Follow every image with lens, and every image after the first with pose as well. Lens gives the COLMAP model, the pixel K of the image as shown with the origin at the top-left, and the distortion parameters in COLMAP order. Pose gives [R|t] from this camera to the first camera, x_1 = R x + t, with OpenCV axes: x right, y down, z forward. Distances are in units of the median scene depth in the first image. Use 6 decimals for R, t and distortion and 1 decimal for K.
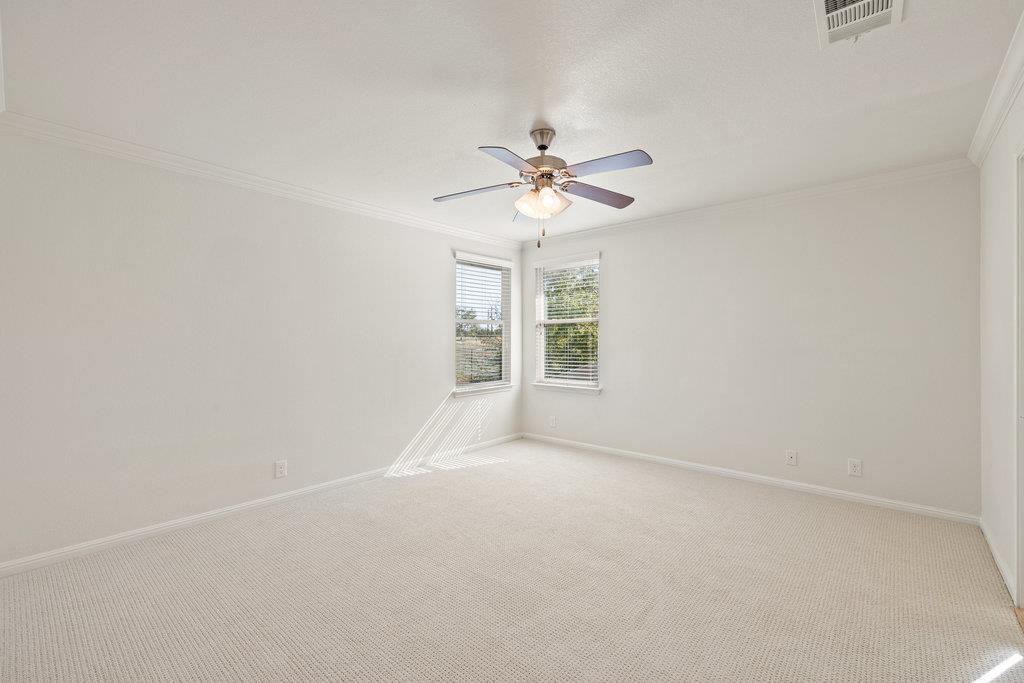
lens RADIAL K [[436.7, 0, 511.3], [0, 436.7, 339.1], [0, 0, 1]] dist [0.004218, 0.000975]
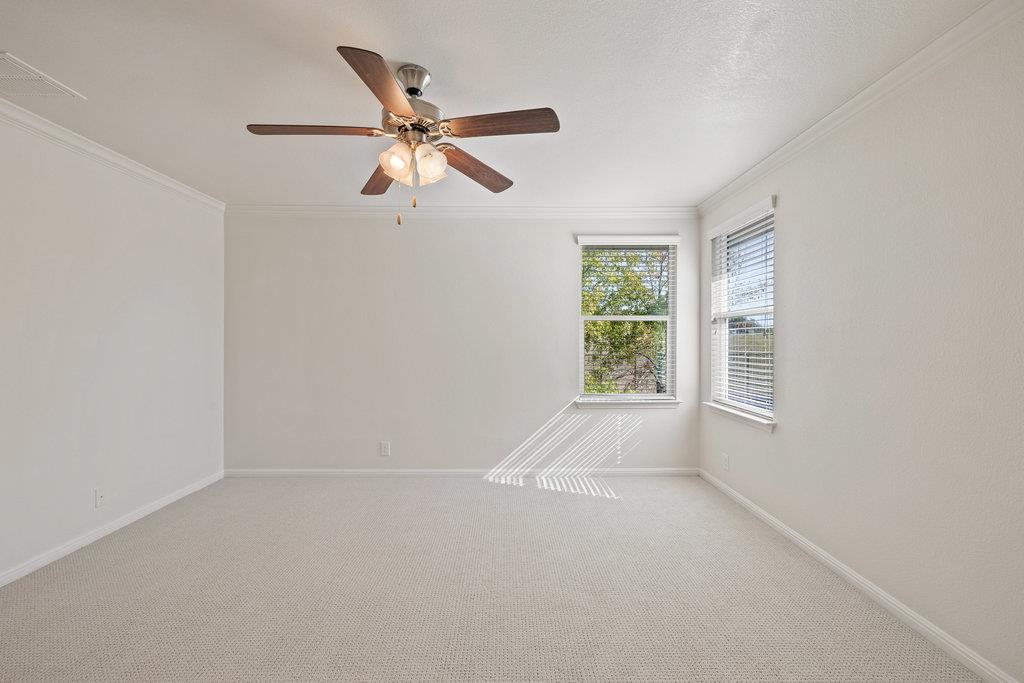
lens RADIAL K [[436.7, 0, 513.1], [0, 436.7, 341.8], [0, 0, 1]] dist [0.004218, 0.000975]
pose [[0.673537, 0.011233, -0.739068, 0.414487], [-0.003047, 0.999918, 0.012422, -0.005853], [0.739147, -0.006115, 0.673516, 0.330645]]
